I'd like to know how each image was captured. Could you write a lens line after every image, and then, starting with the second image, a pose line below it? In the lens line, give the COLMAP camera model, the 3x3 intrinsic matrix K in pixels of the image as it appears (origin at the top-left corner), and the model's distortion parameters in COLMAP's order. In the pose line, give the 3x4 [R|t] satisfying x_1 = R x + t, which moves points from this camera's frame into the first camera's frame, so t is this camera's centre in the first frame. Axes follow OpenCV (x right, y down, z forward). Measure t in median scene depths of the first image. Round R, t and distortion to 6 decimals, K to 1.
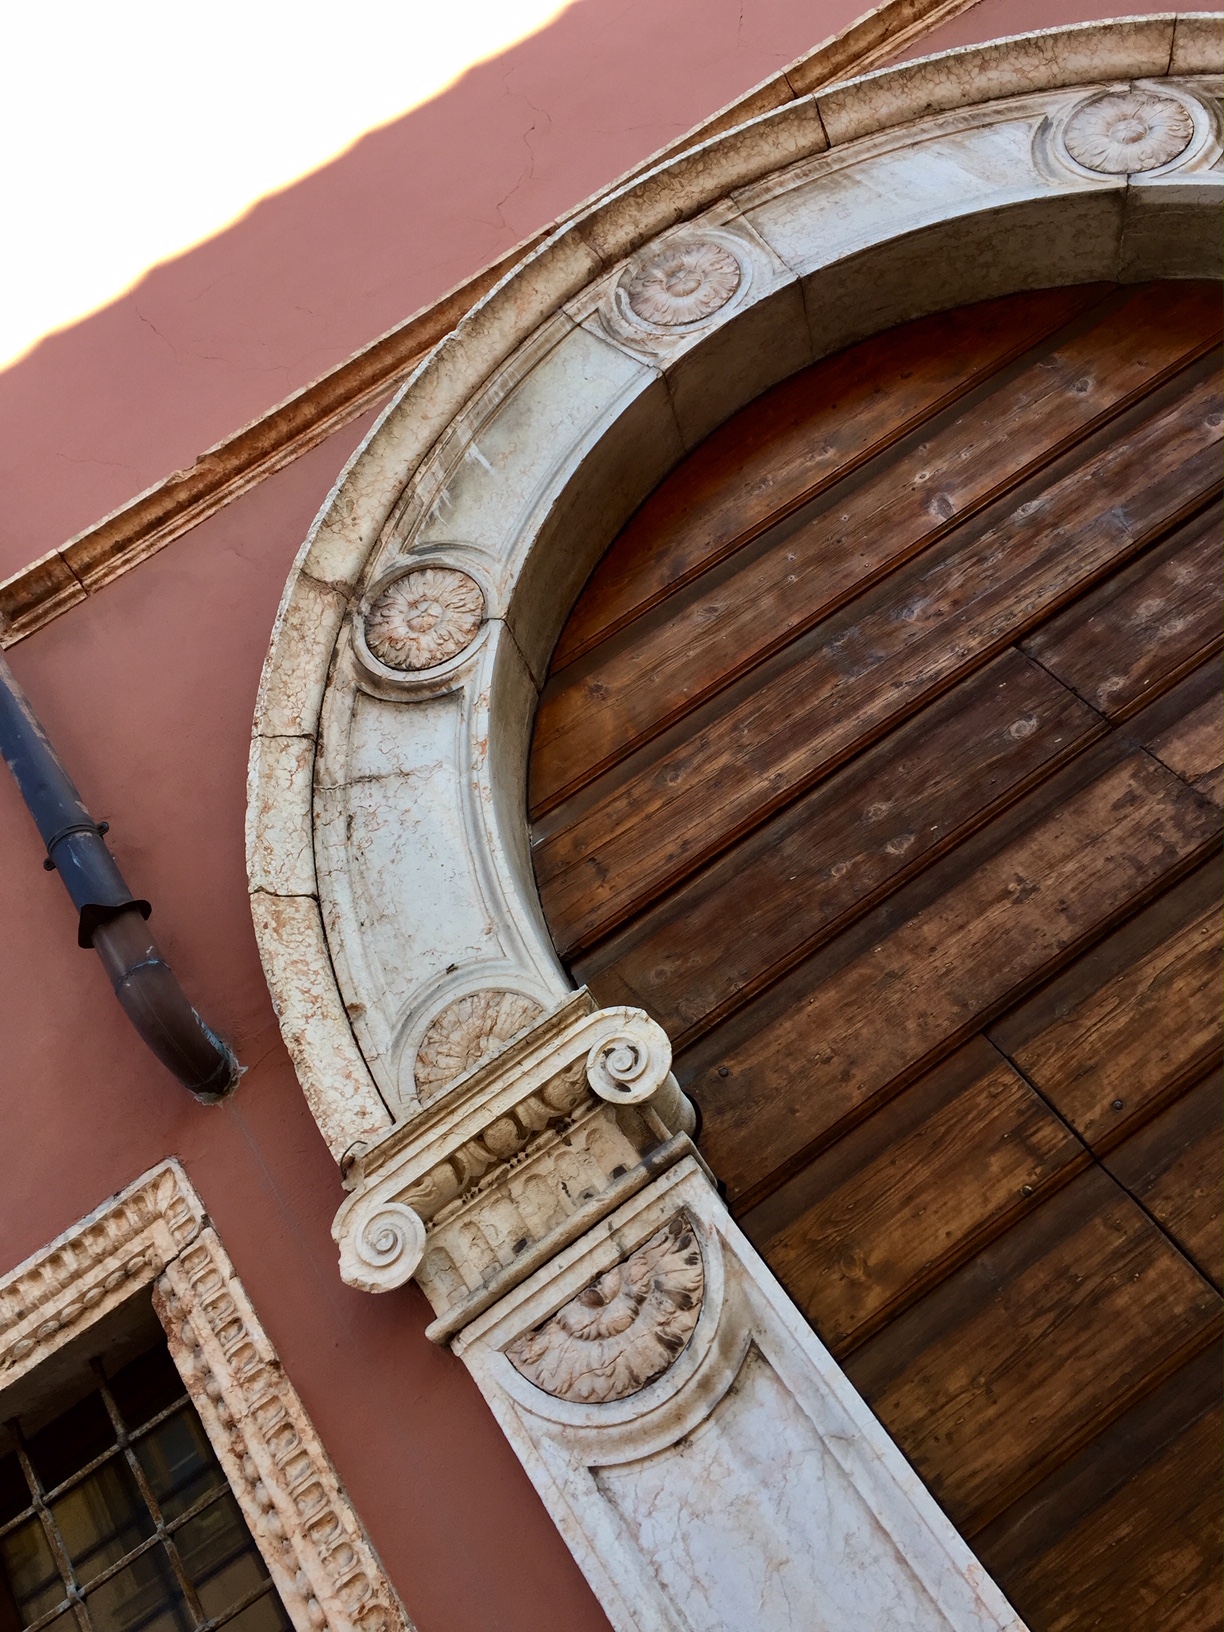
lens RADIAL K [[1392.5, 0, 612.0], [0, 1392.5, 816.0], [0, 0, 1]] dist [0.077845, -0.108969]
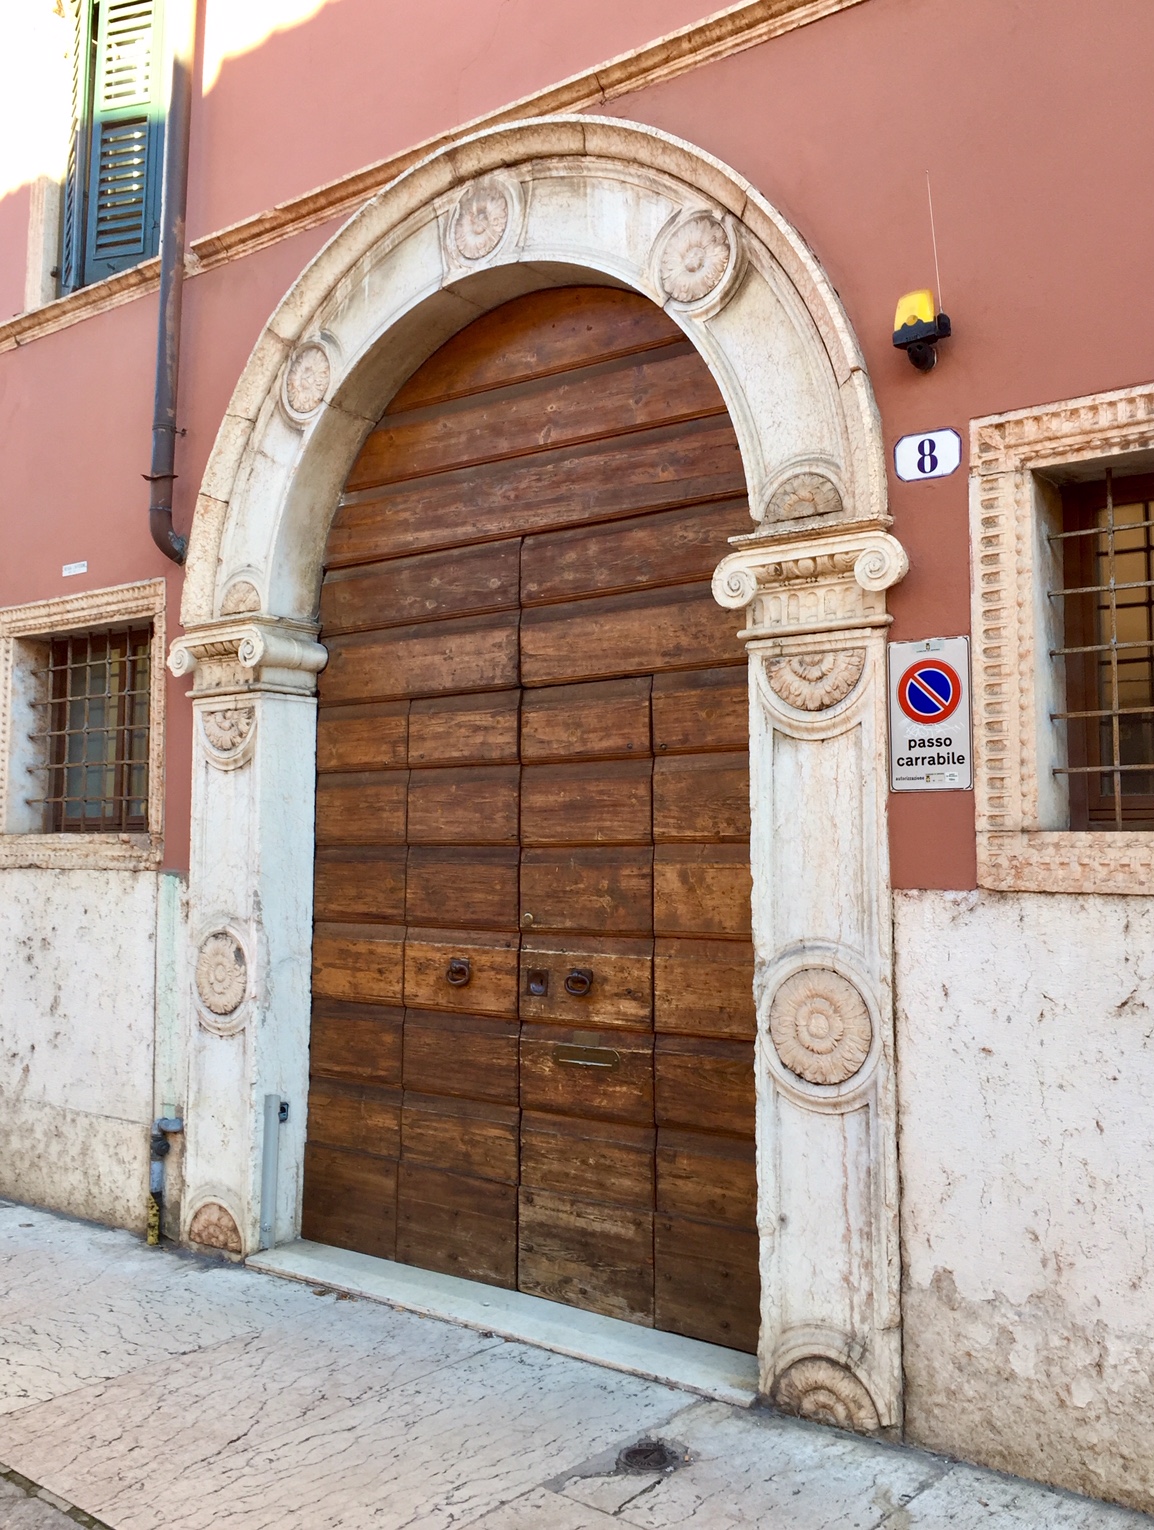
lens RADIAL K [[1305.4, 0, 577.0], [0, 1305.4, 765.0], [0, 0, 1]] dist [0.077845, -0.108969]
pose [[0.780492, 0.524235, -0.340601, 1.010468], [-0.177901, 0.708537, 0.682881, -1.023213], [0.599319, -0.472390, 0.646270, -0.214062]]
